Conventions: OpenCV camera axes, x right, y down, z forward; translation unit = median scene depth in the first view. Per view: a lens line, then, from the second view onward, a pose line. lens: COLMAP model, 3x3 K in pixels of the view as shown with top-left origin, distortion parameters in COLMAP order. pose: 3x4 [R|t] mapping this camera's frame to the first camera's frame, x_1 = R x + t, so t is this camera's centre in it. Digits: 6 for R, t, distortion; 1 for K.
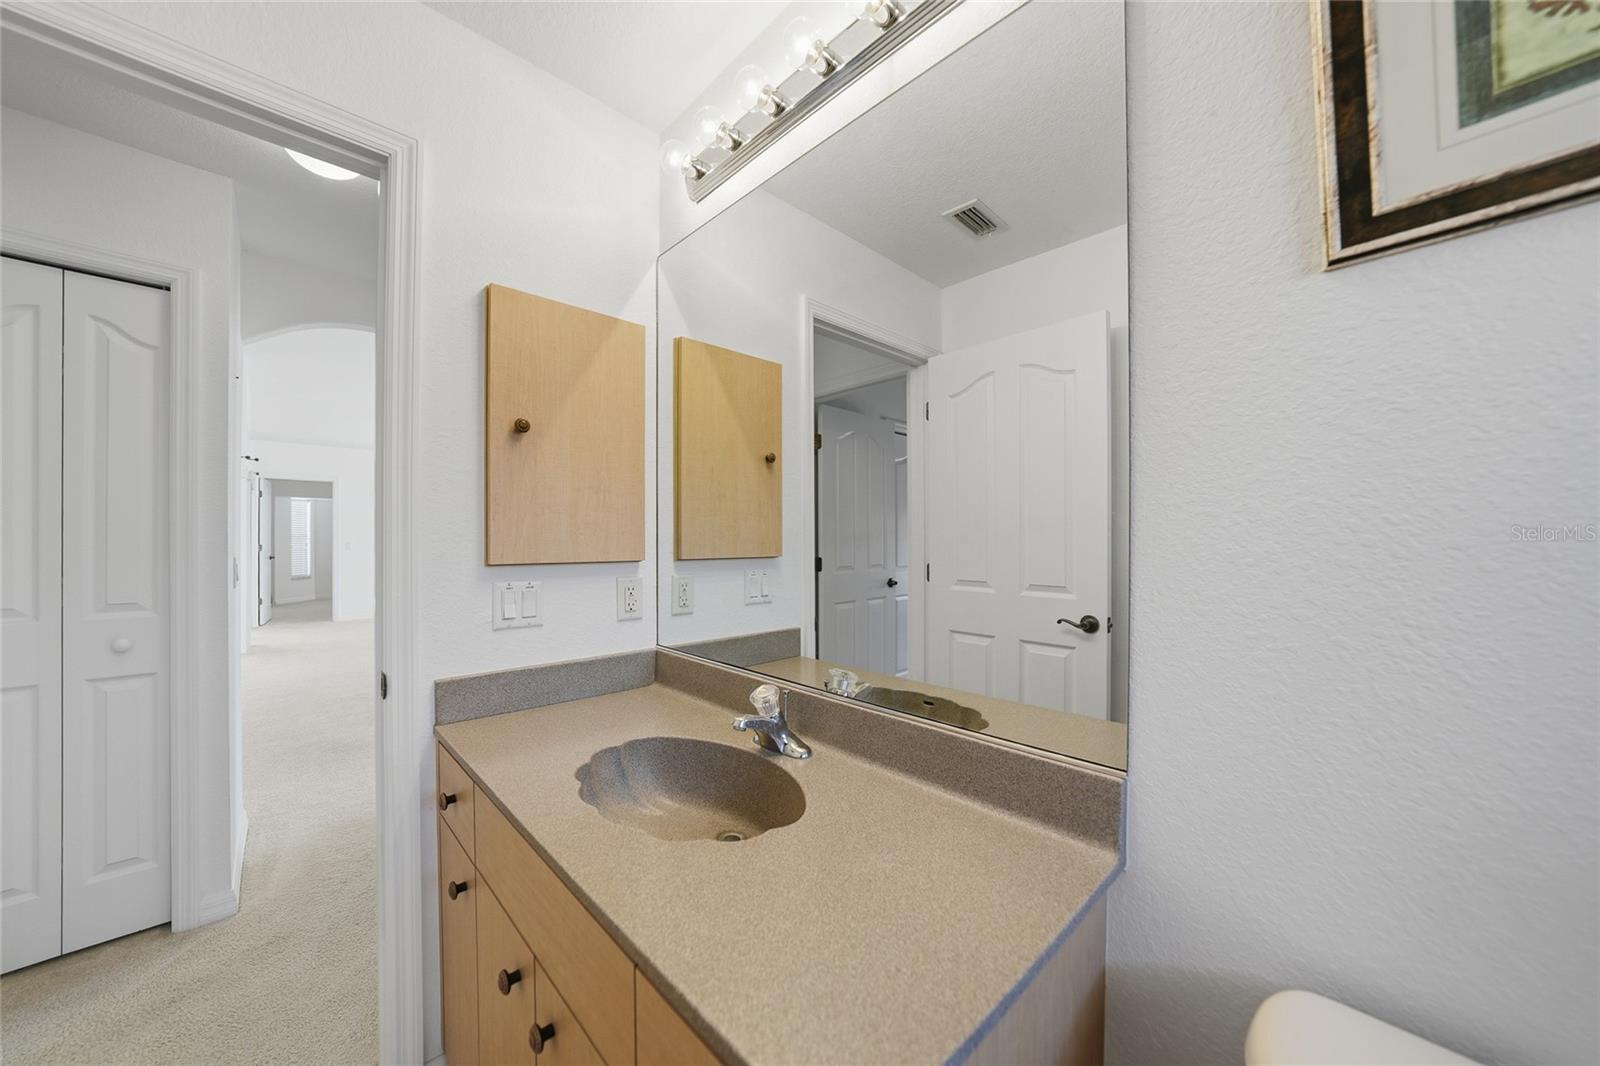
lens RADIAL K [[578.5, 0, 800.0], [0, 578.5, 533.0], [0, 0, 1]] dist [0.000215, 0.000063]
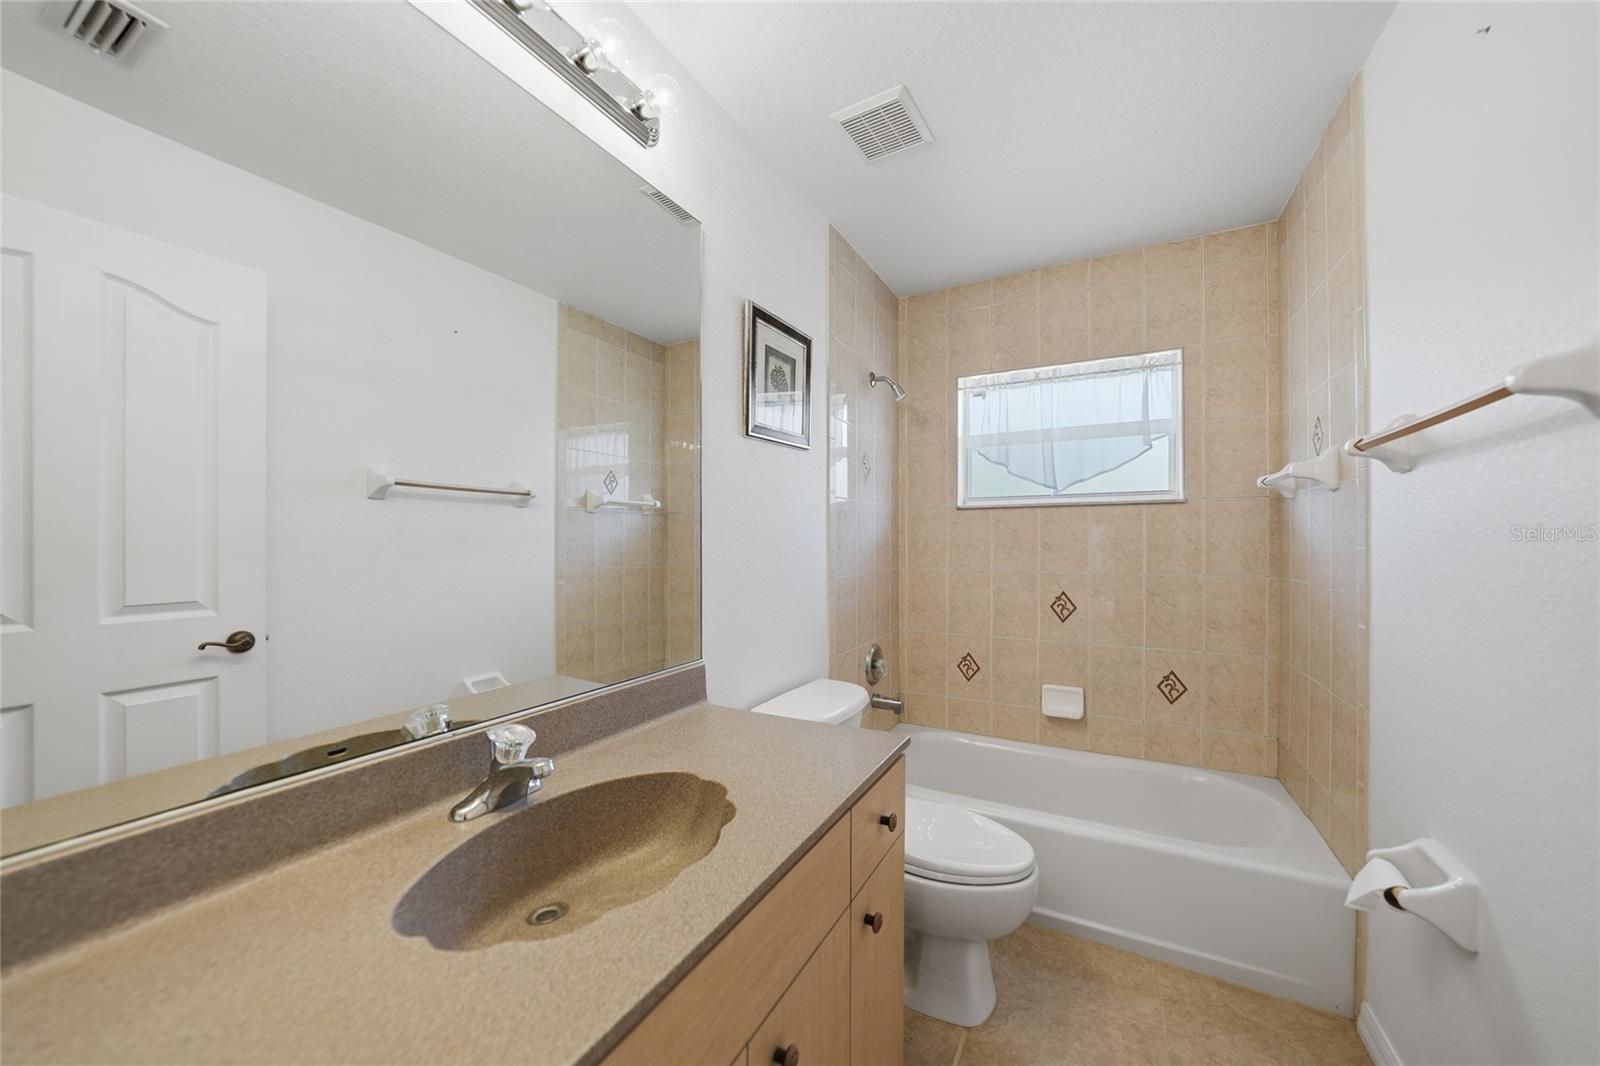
lens RADIAL K [[578.5, 0, 800.0], [0, 578.5, 533.0], [0, 0, 1]] dist [0.000215, 0.000063]
pose [[-0.301993, 0.005651, 0.953293, -0.883458], [-0.002959, 0.999972, -0.006865, 0.010970], [-0.953305, -0.004894, -0.301968, 0.828889]]
